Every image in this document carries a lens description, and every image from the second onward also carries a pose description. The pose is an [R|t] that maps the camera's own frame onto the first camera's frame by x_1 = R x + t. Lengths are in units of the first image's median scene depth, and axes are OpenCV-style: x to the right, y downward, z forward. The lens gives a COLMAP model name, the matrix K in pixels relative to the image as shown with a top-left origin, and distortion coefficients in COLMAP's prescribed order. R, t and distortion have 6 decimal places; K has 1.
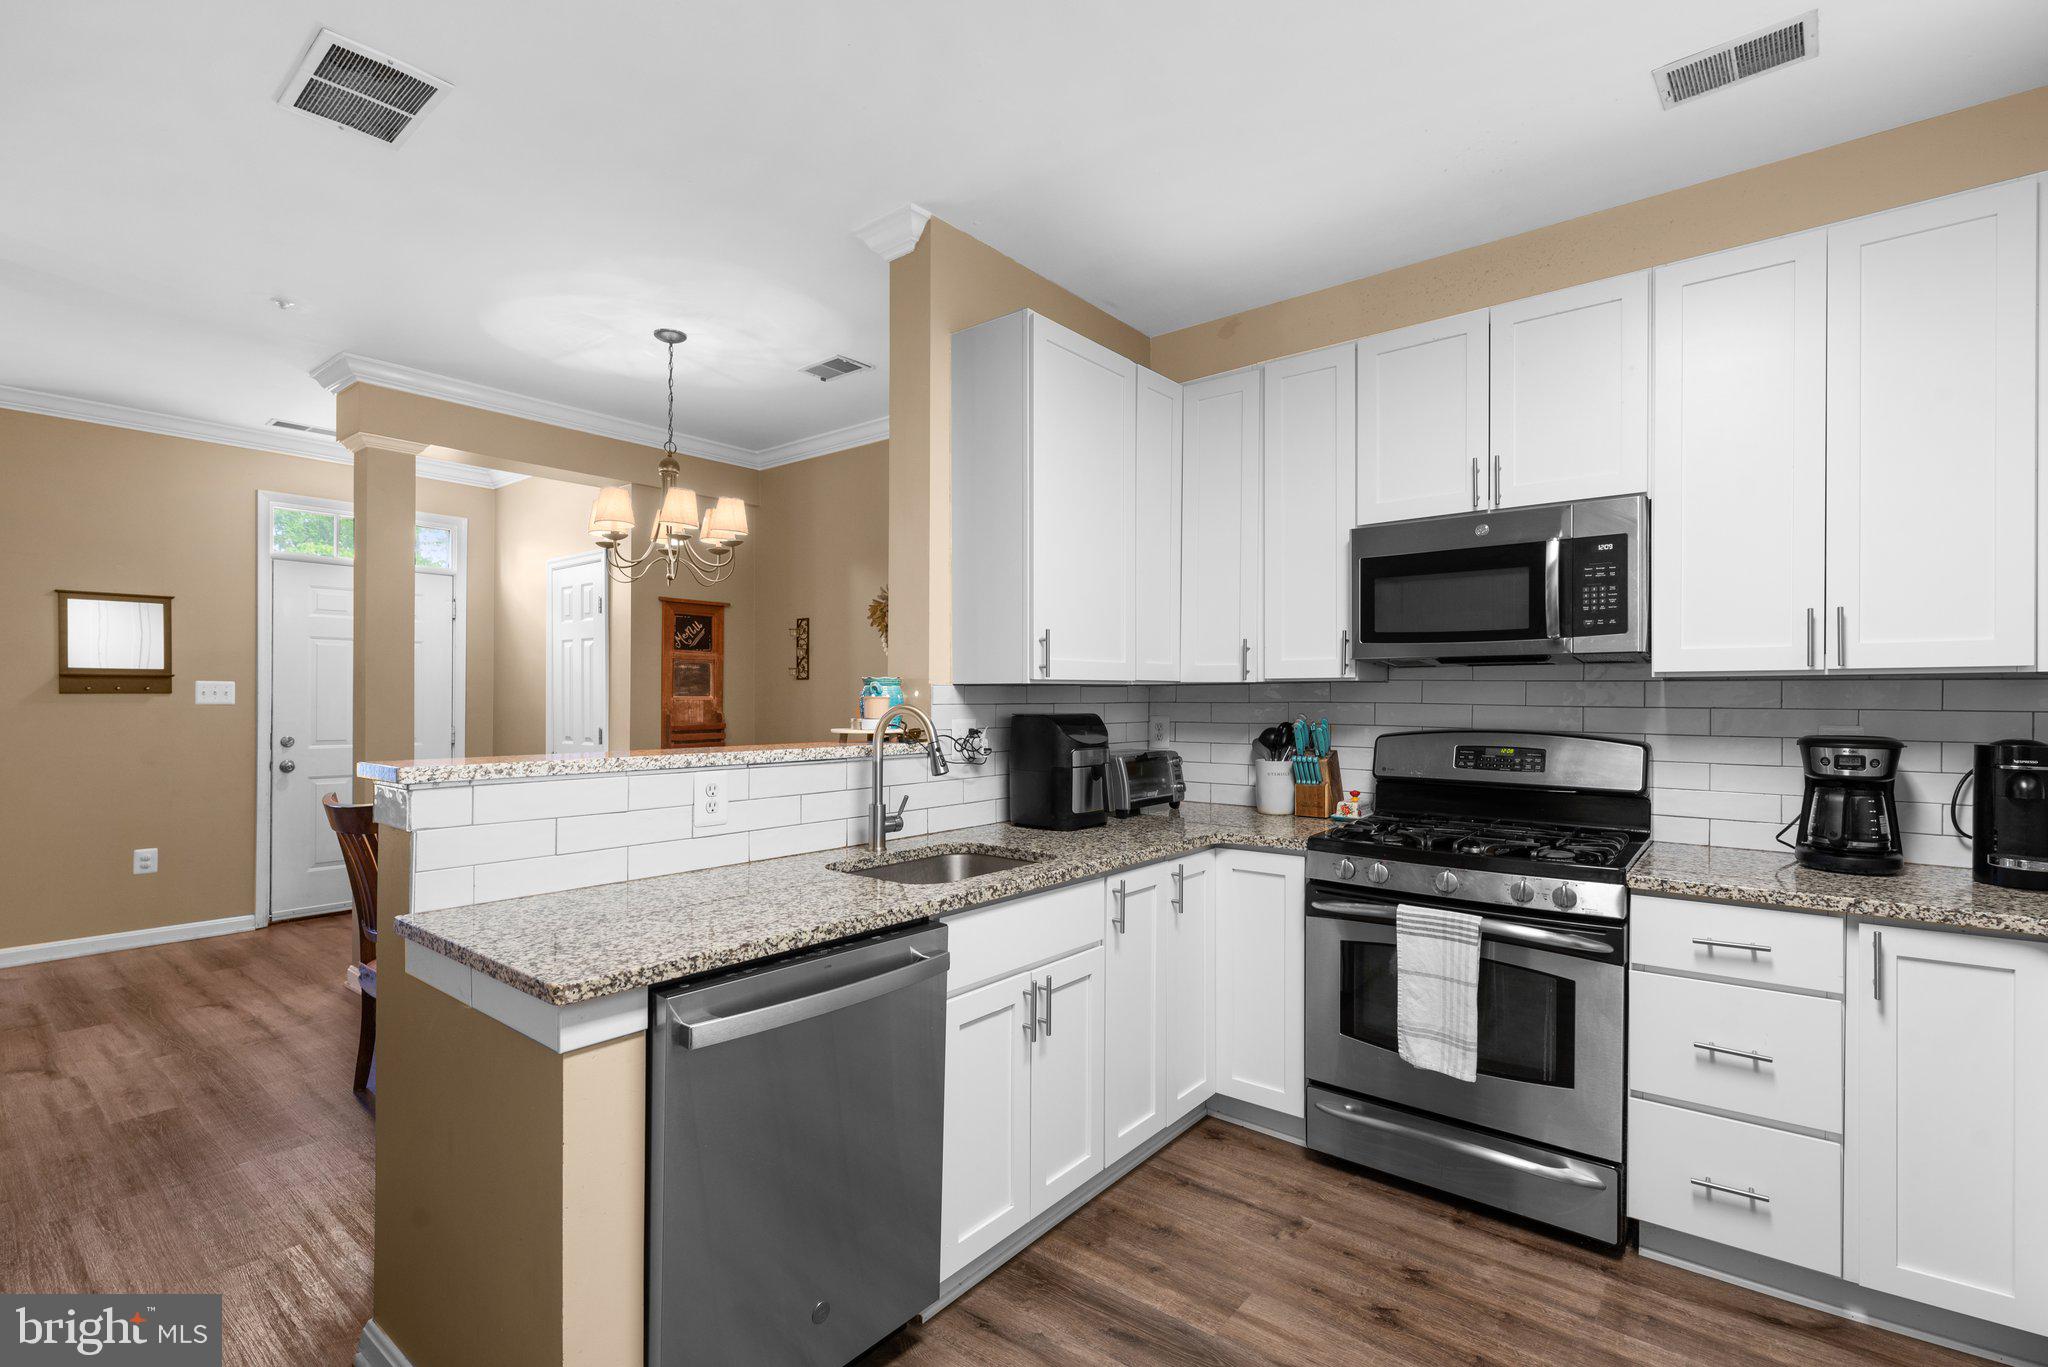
lens RADIAL K [[925.6, 0, 1025.4], [0, 925.6, 697.9], [0, 0, 1]] dist [0.004176, 0.000028]
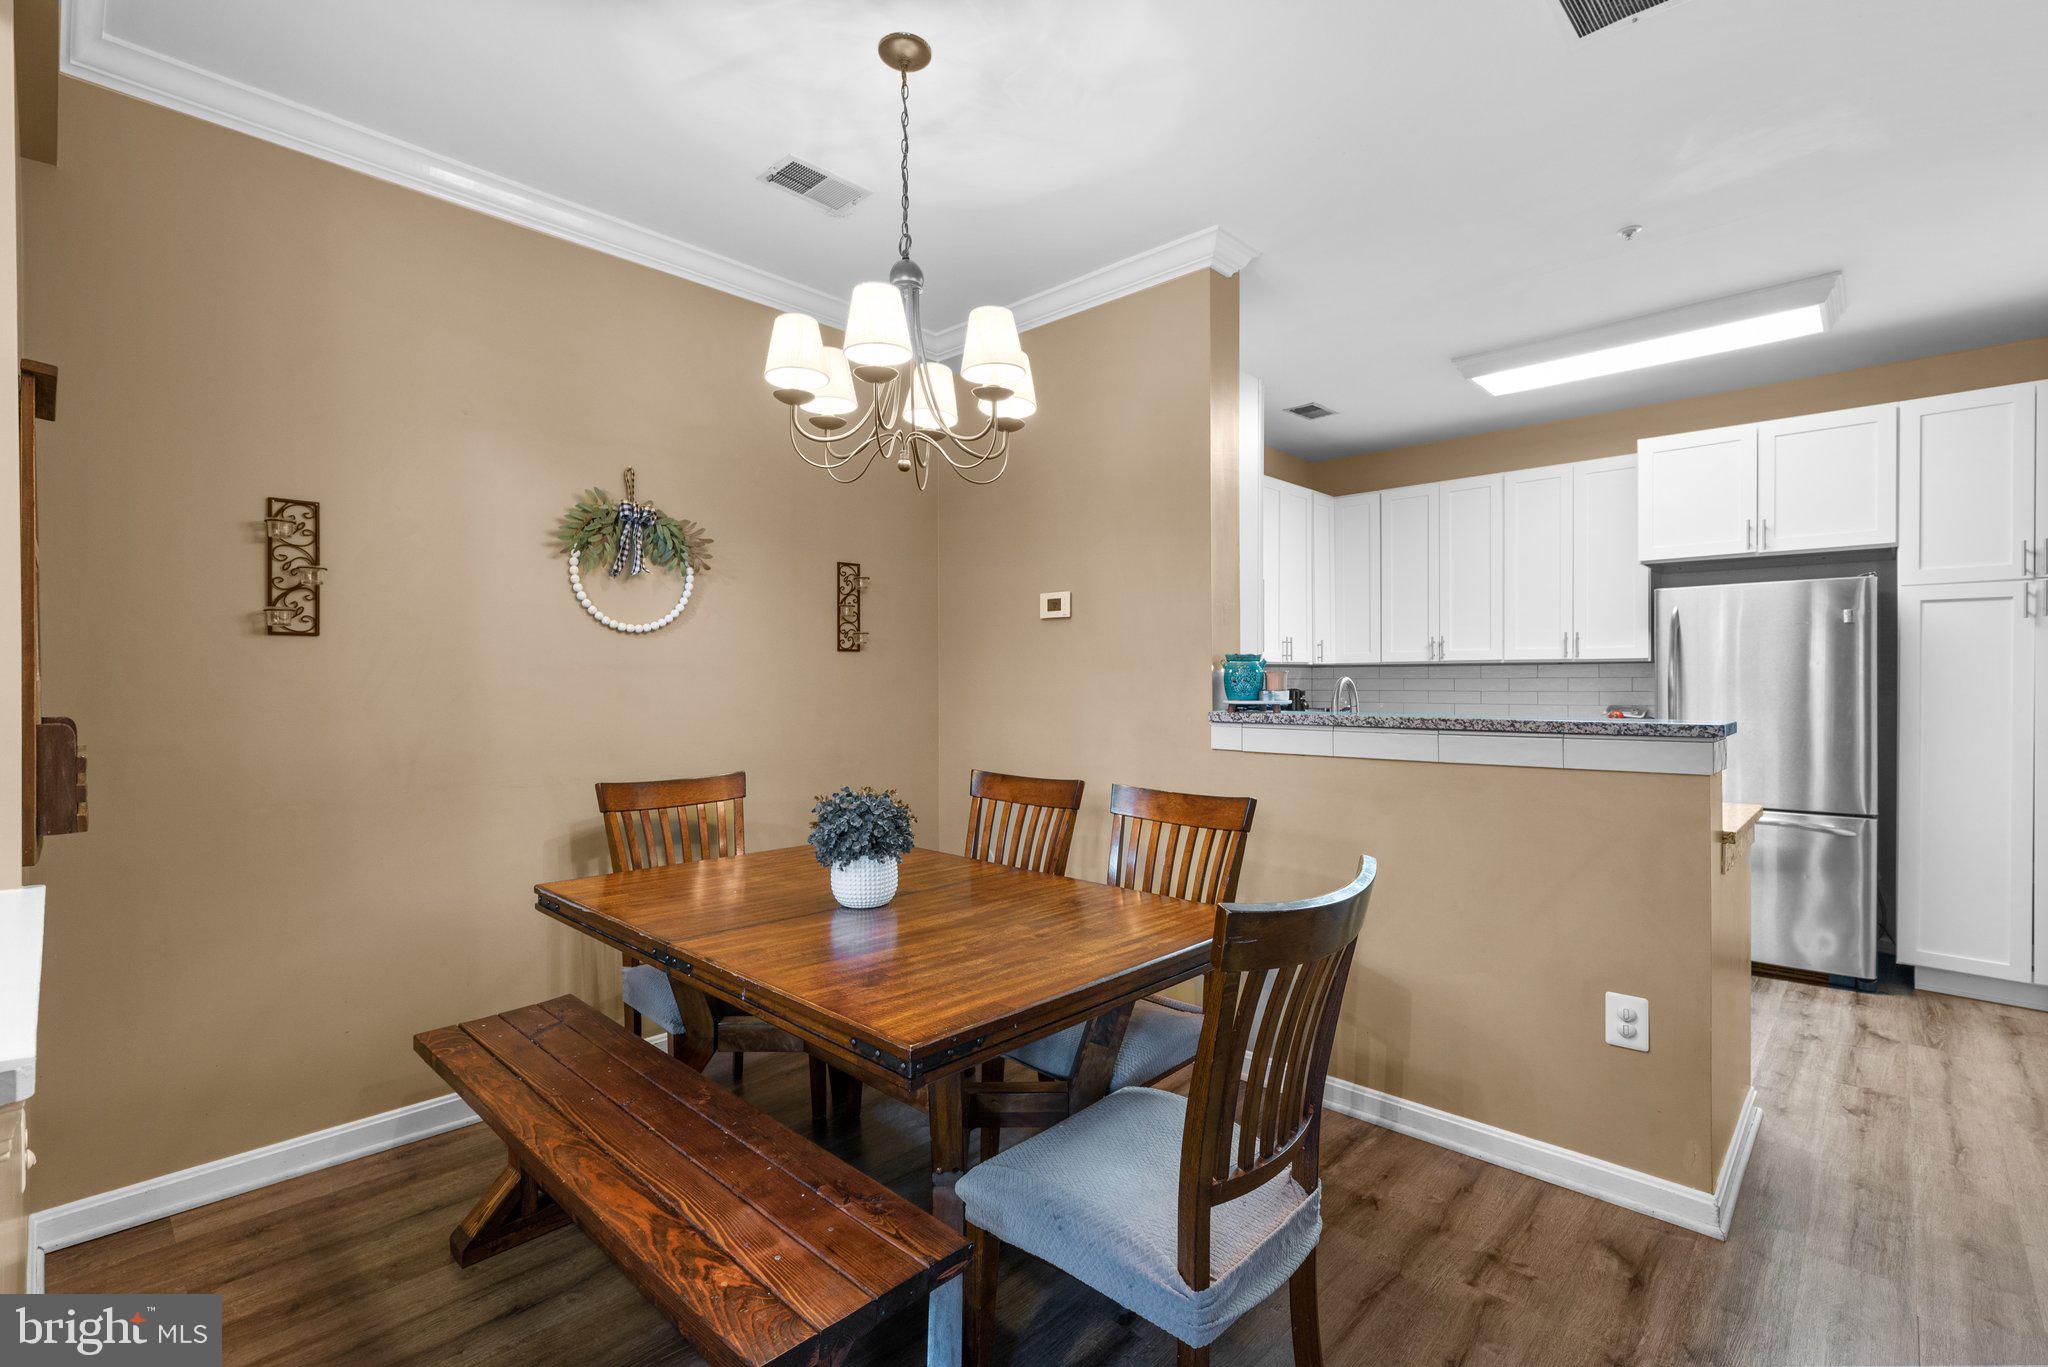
lens RADIAL K [[920.6, 0, 1030.9], [0, 920.6, 685.2], [0, 0, 1]] dist [-0.000037, -0.000341]
pose [[0.071665, -0.012688, 0.997348, -1.433828], [0.002568, 0.999918, 0.012536, -0.000407], [-0.997425, 0.001662, 0.071692, 1.320422]]
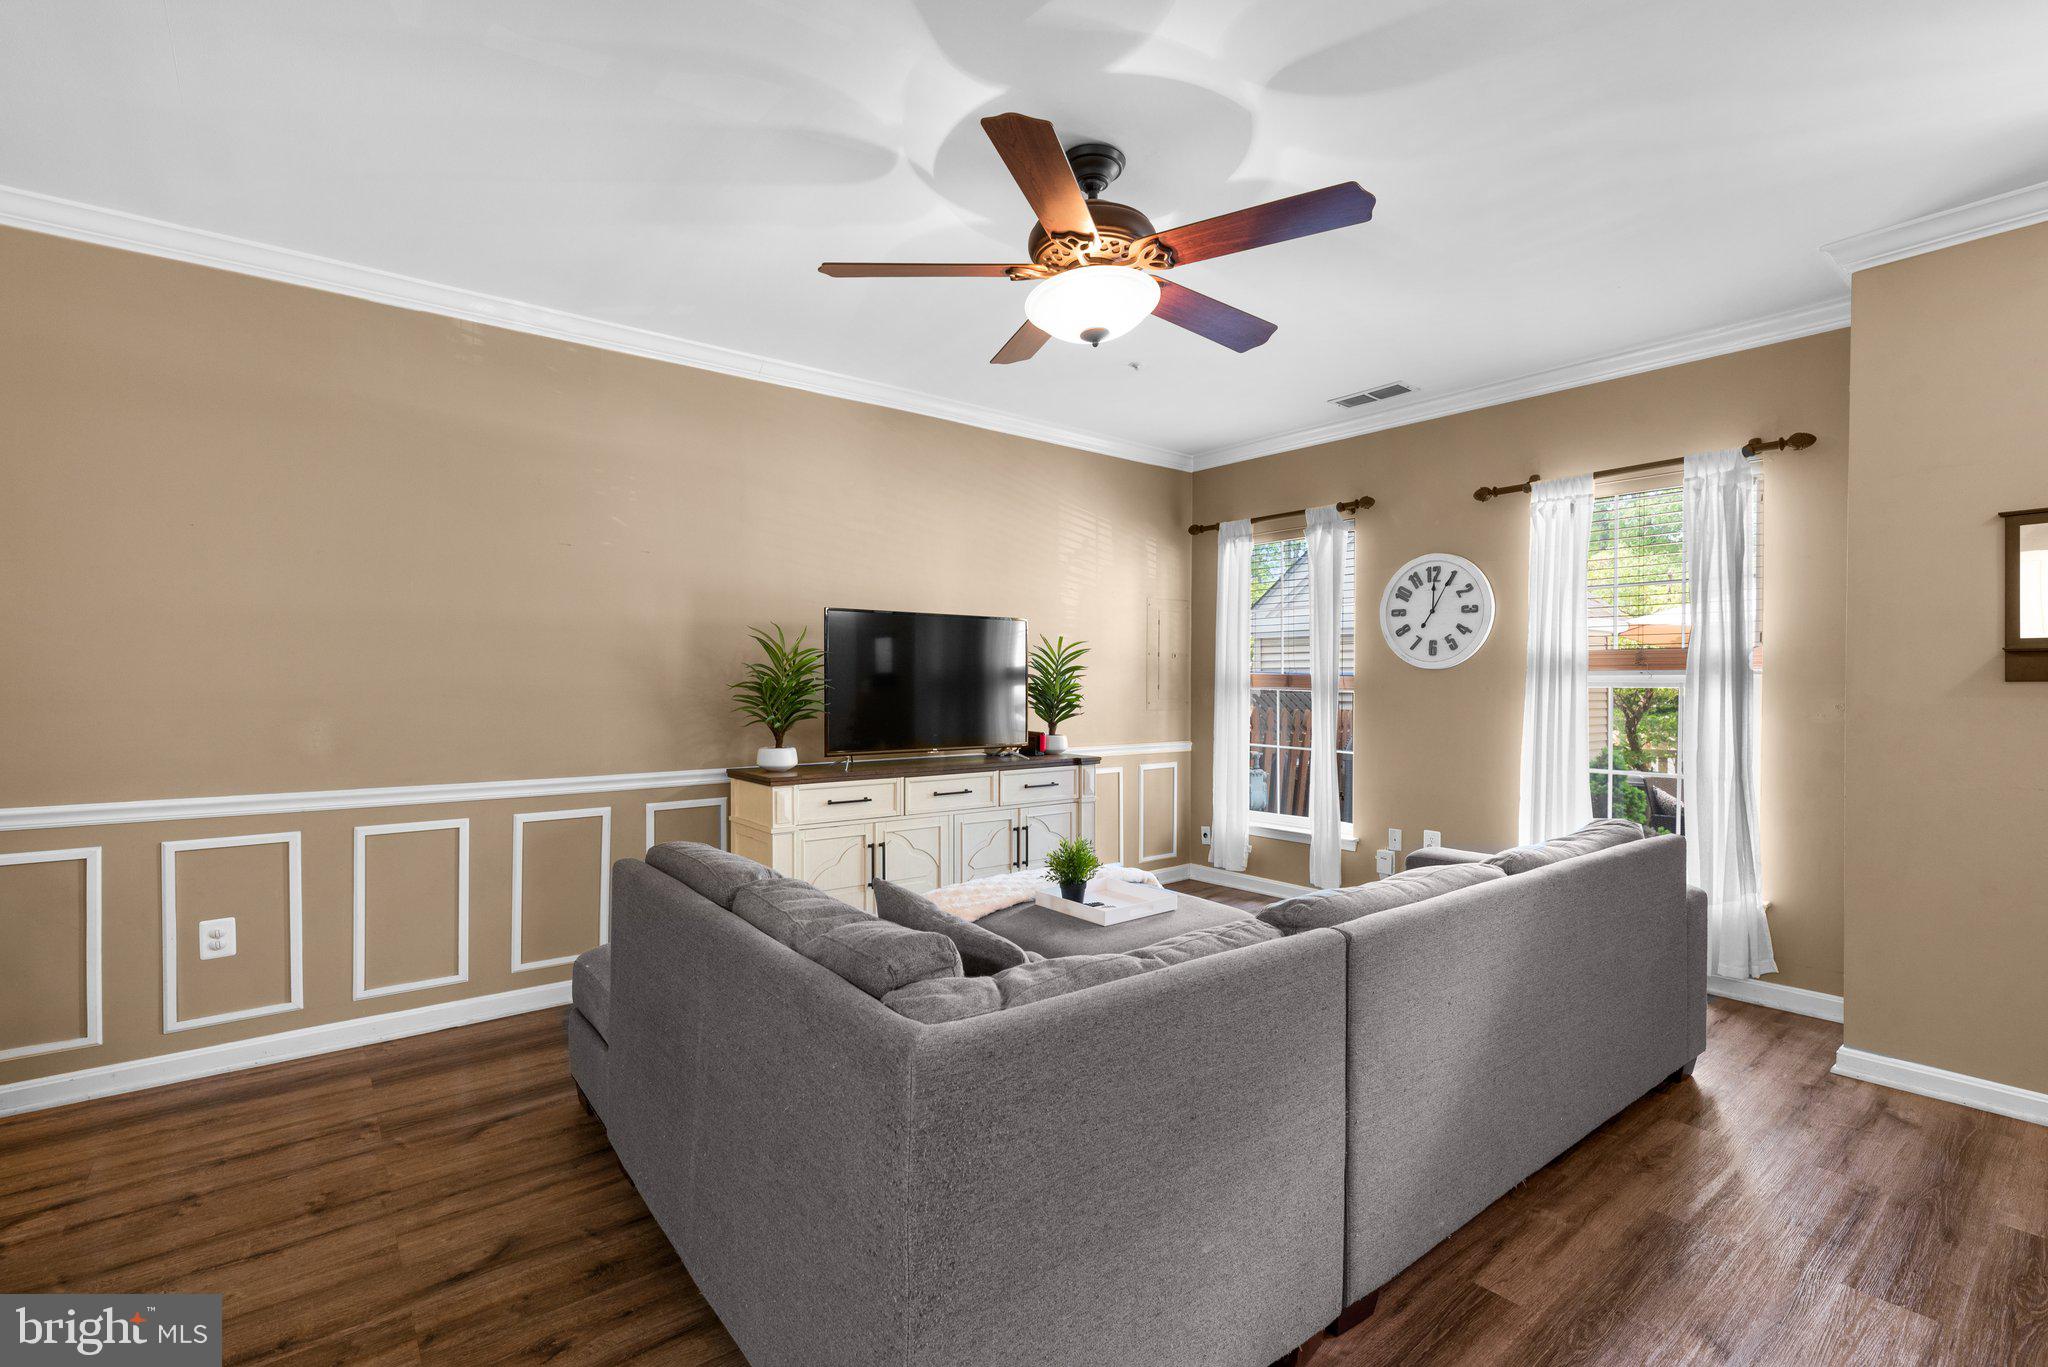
lens RADIAL K [[920.6, 0, 1030.9], [0, 920.6, 685.2], [0, 0, 1]] dist [-0.000037, -0.000341]
pose [[-0.209989, -0.003483, -0.977698, -0.579228], [-0.003434, 0.999990, -0.002824, 0.001956], [0.977698, 0.002764, -0.209999, 0.931030]]
